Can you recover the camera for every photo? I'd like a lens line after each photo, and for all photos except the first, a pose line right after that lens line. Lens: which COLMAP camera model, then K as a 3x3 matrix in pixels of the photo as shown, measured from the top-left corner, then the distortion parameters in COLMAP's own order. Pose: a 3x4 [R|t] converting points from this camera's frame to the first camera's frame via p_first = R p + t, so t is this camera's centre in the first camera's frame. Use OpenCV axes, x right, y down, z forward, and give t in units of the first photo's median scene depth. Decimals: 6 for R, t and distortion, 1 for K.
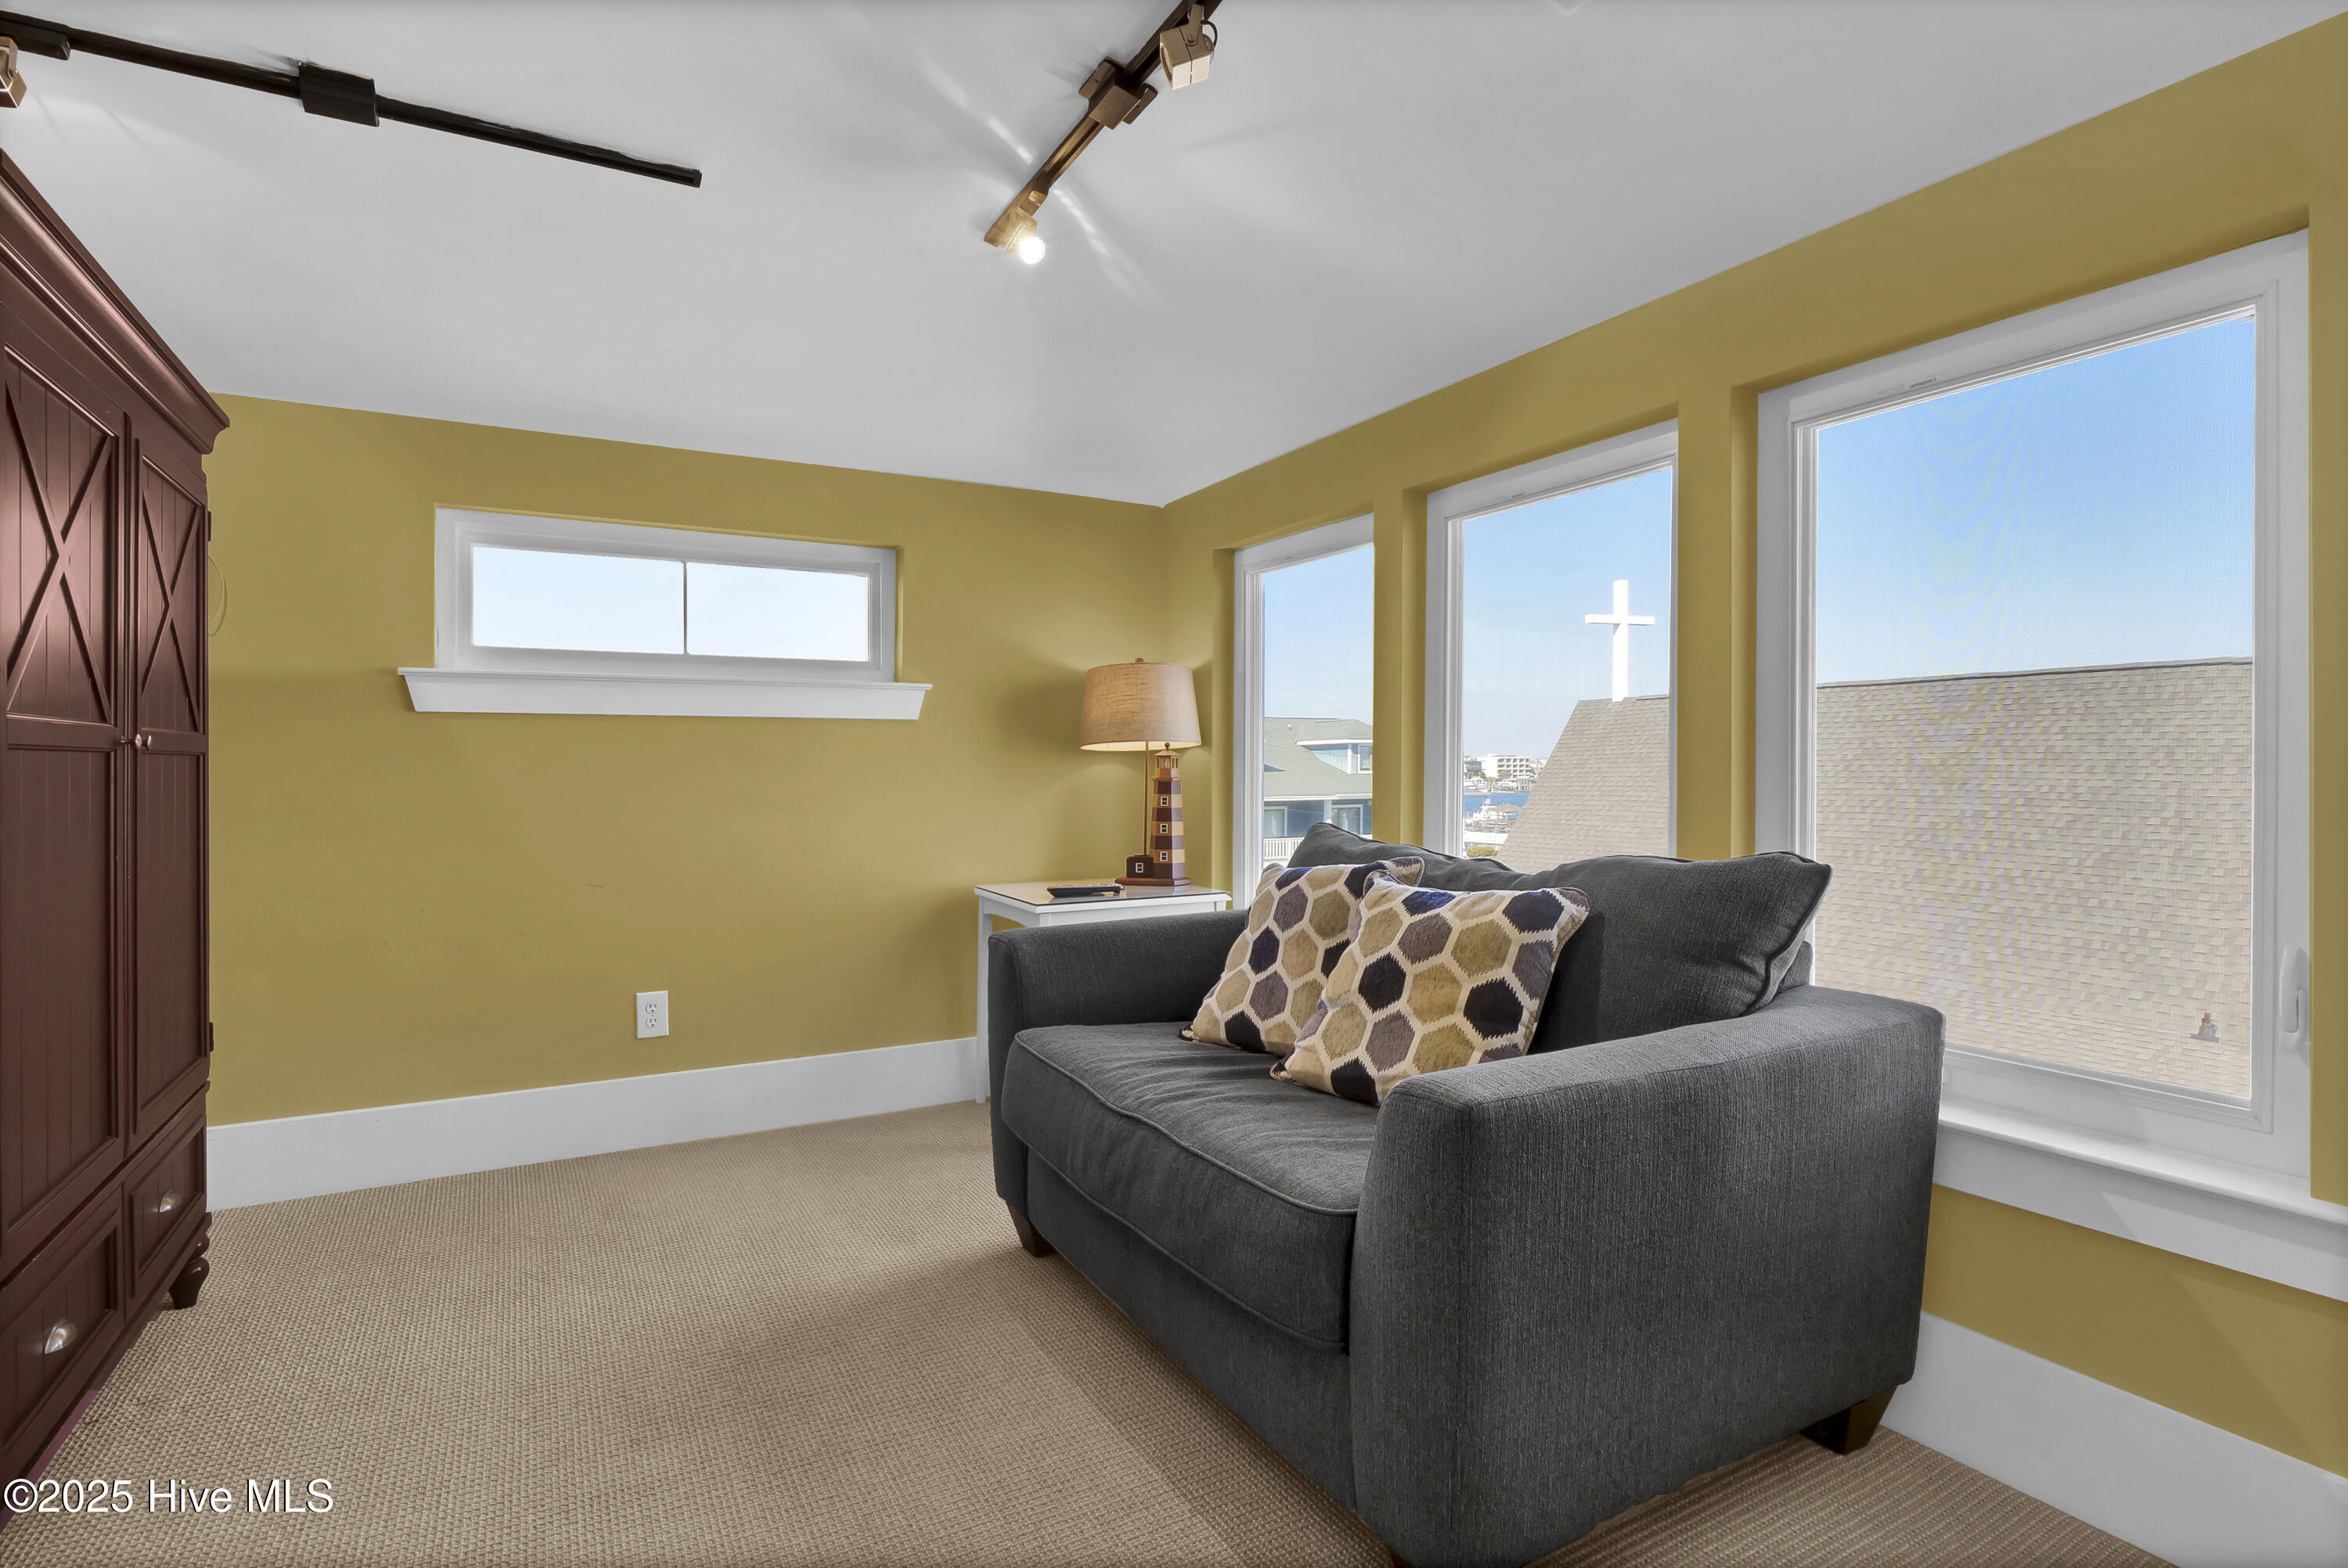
lens RADIAL K [[1143.4, 0, 1176.2], [0, 1143.4, 776.3], [0, 0, 1]] dist [-0.002435, 0.000140]
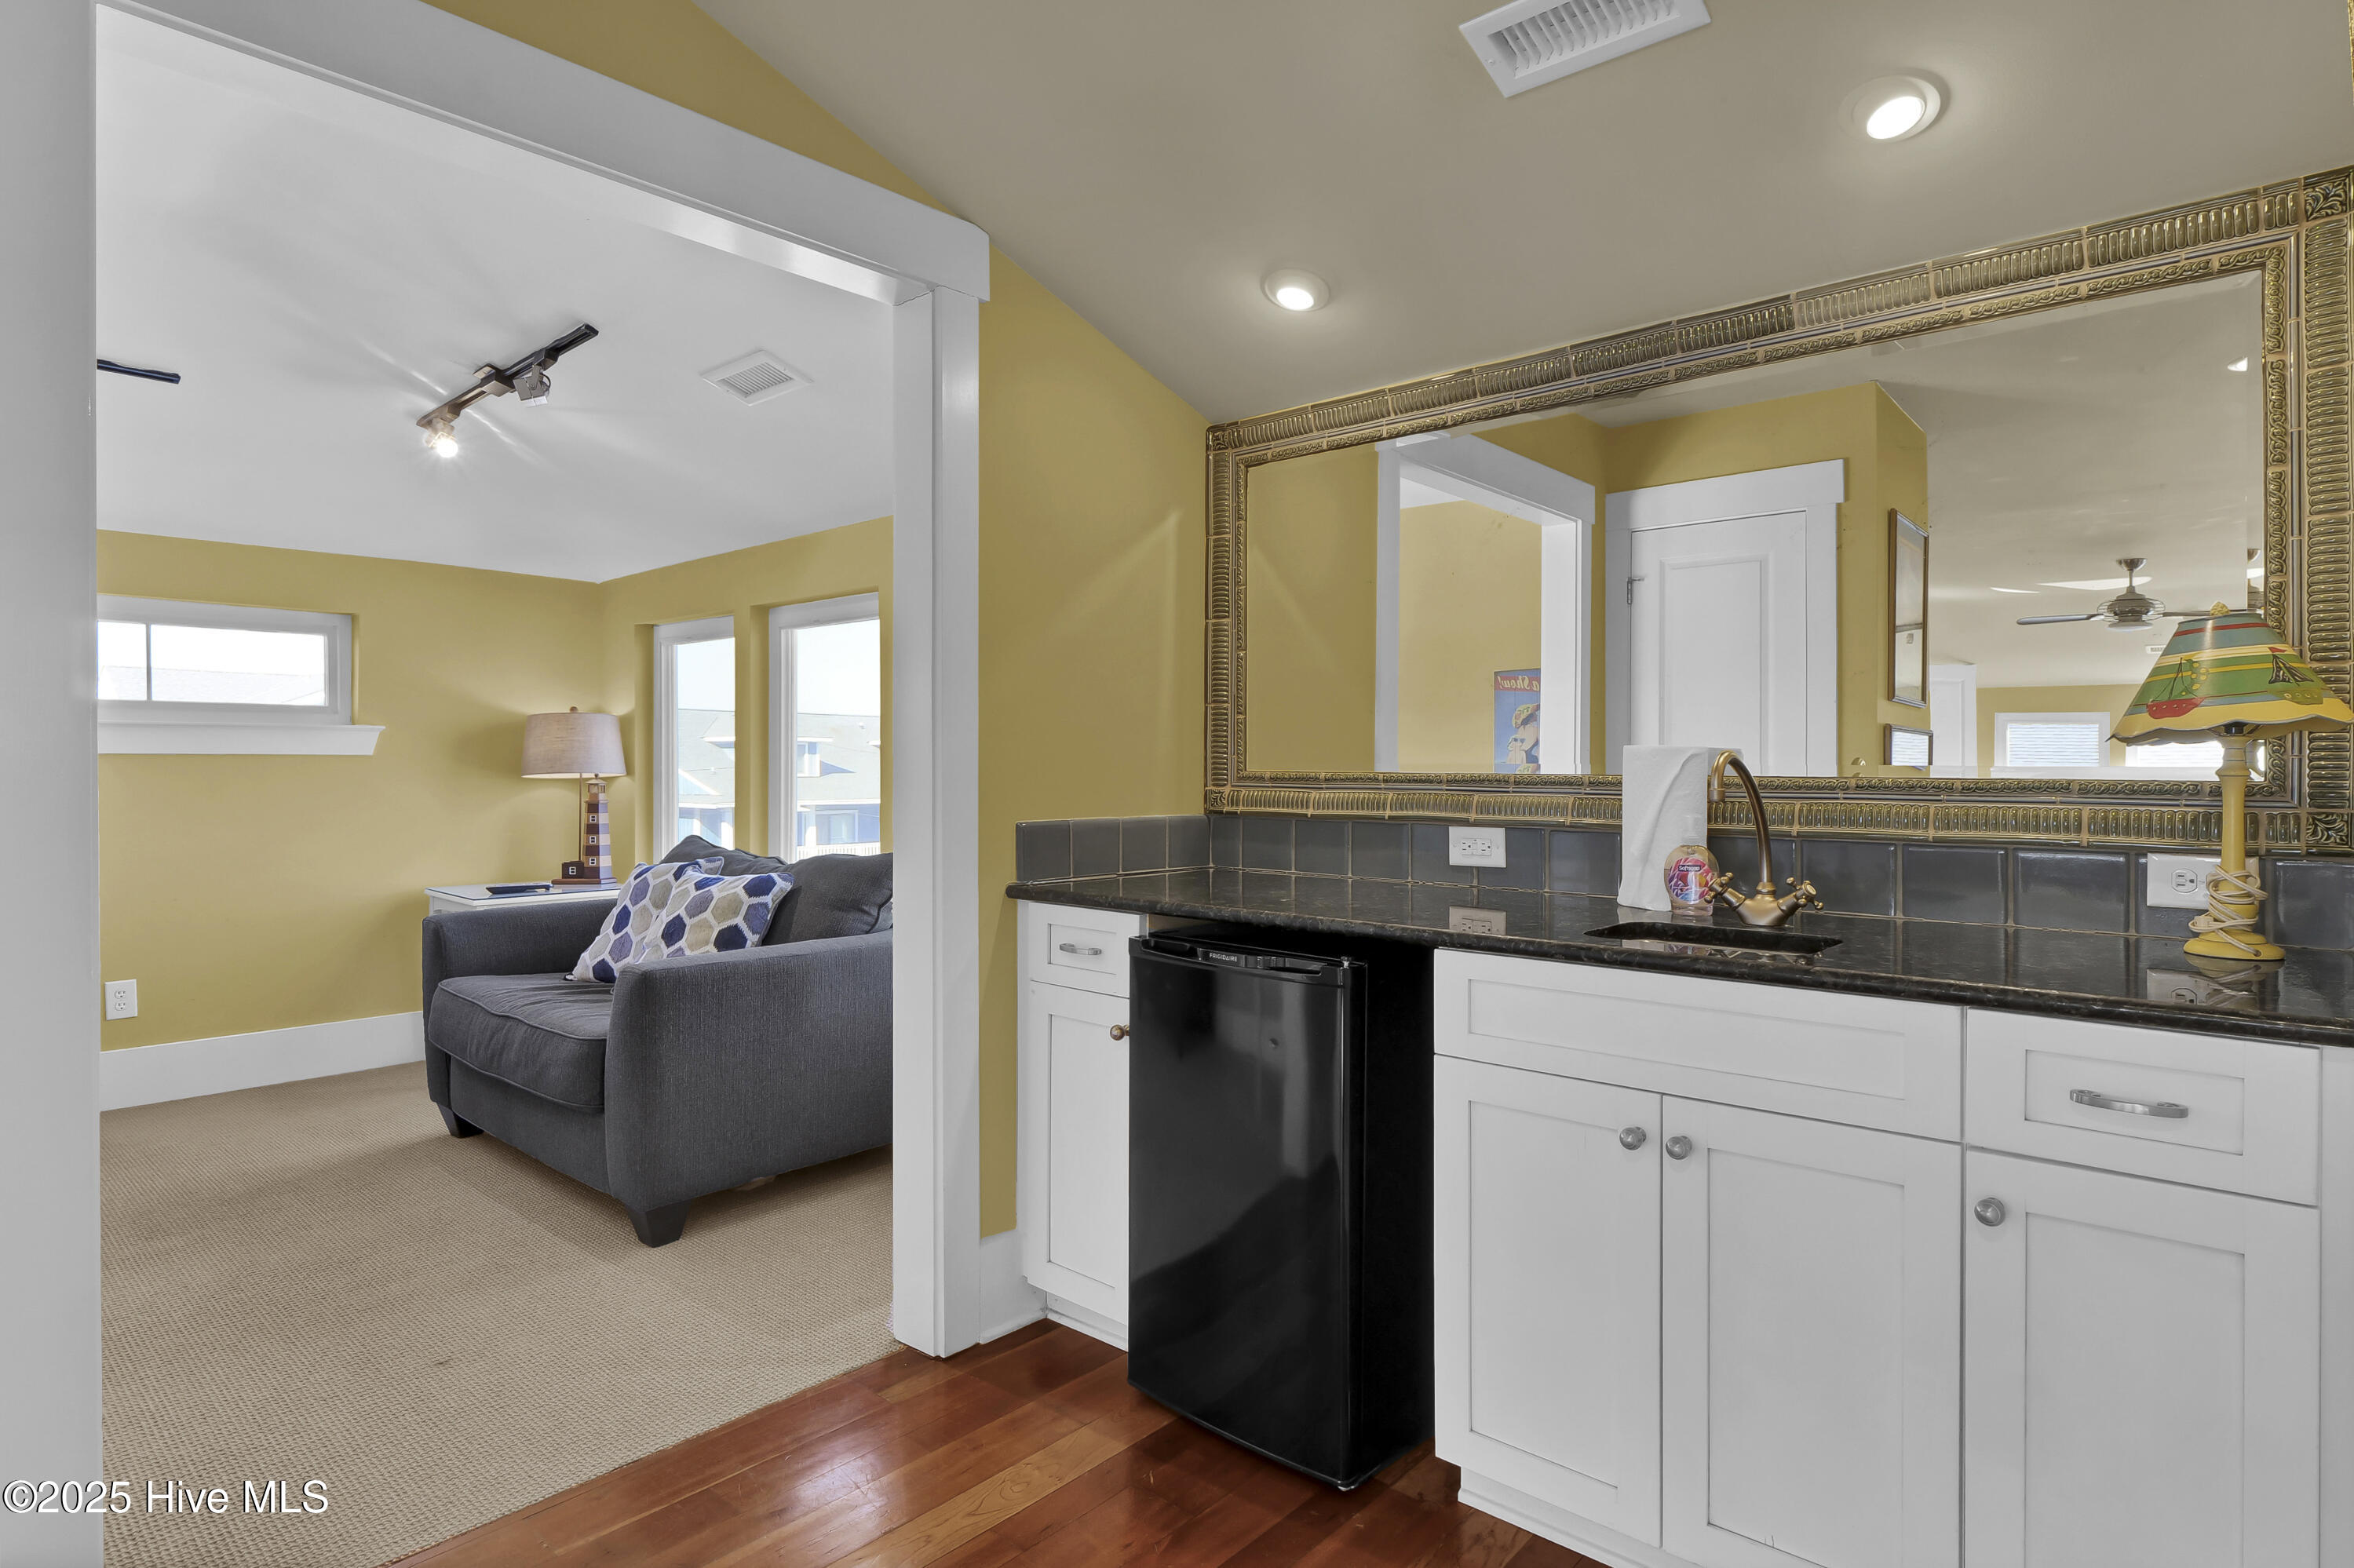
lens RADIAL K [[1243.8, 0, 1180.0], [0, 1243.8, 791.3], [0, 0, 1]] dist [-0.004209, -0.004536]
pose [[0.945883, -0.001519, 0.324506, 0.244273], [-0.002596, 0.999922, 0.012247, -0.042723], [-0.324499, -0.012426, 0.945804, -0.820827]]
